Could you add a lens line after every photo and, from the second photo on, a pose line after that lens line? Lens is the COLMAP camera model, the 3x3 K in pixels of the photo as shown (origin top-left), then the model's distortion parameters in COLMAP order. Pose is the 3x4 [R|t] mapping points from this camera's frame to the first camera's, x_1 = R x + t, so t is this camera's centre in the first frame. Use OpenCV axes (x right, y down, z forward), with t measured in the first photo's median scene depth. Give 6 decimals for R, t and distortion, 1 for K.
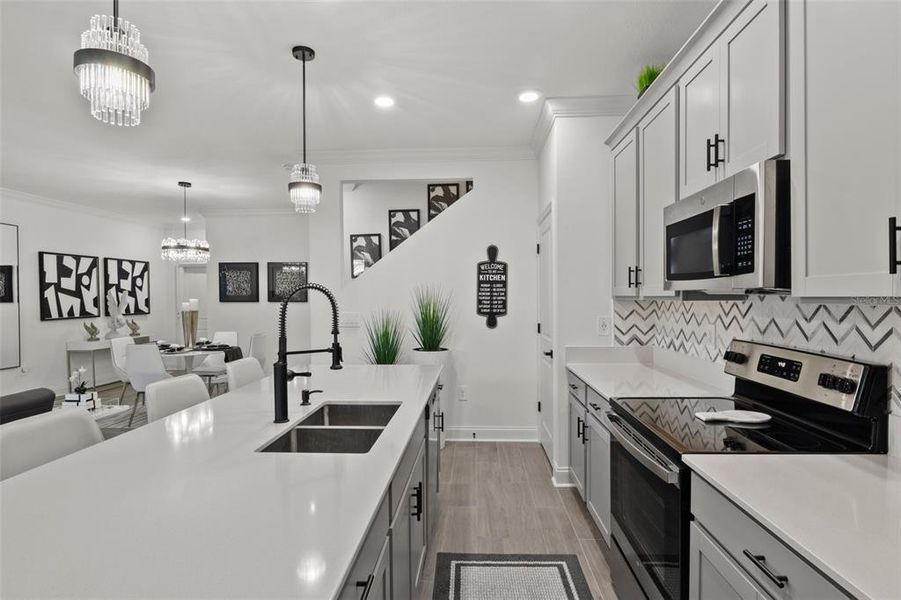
lens RADIAL K [[454.3, 0, 446.2], [0, 454.3, 303.5], [0, 0, 1]] dist [-0.011357, -0.002132]
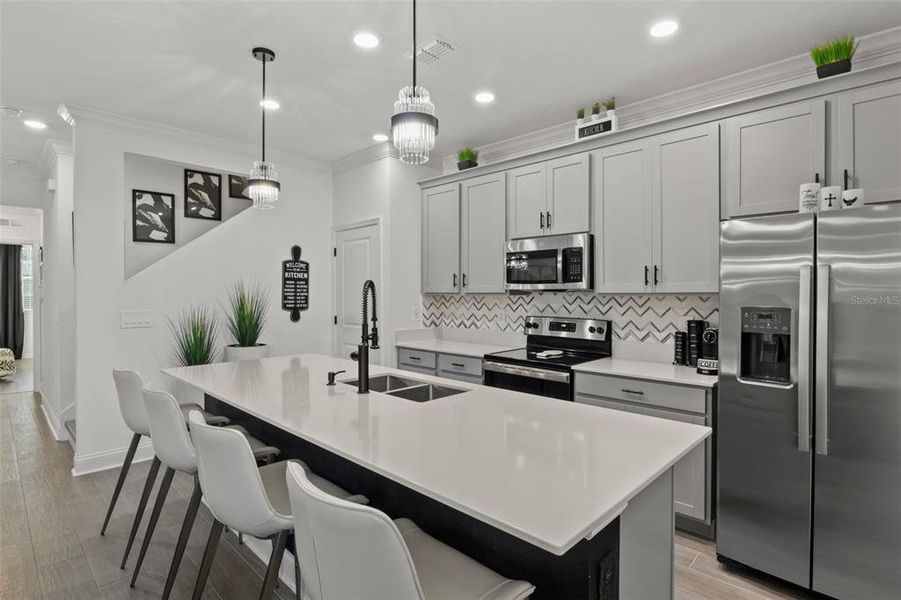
lens RADIAL K [[454.3, 0, 452.9], [0, 454.3, 298.0], [0, 0, 1]] dist [-0.011357, -0.002132]
pose [[0.645474, -0.000795, 0.763782, -0.486305], [0.007619, 0.999956, -0.005397, 0.006041], [-0.763744, 0.009303, 0.645452, 0.013696]]
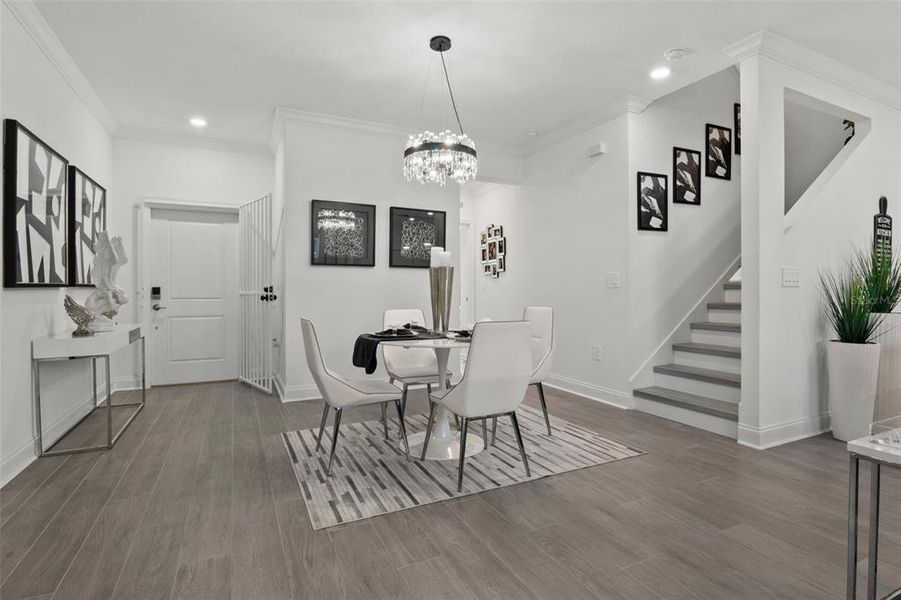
lens RADIAL K [[454.3, 0, 448.9], [0, 454.3, 295.6], [0, 0, 1]] dist [-0.011357, -0.002132]
pose [[0.872023, 0.001096, 0.489464, -1.079466], [0.002156, 0.999979, -0.006082, 0.070399], [-0.489460, 0.006359, 0.872003, 0.650901]]
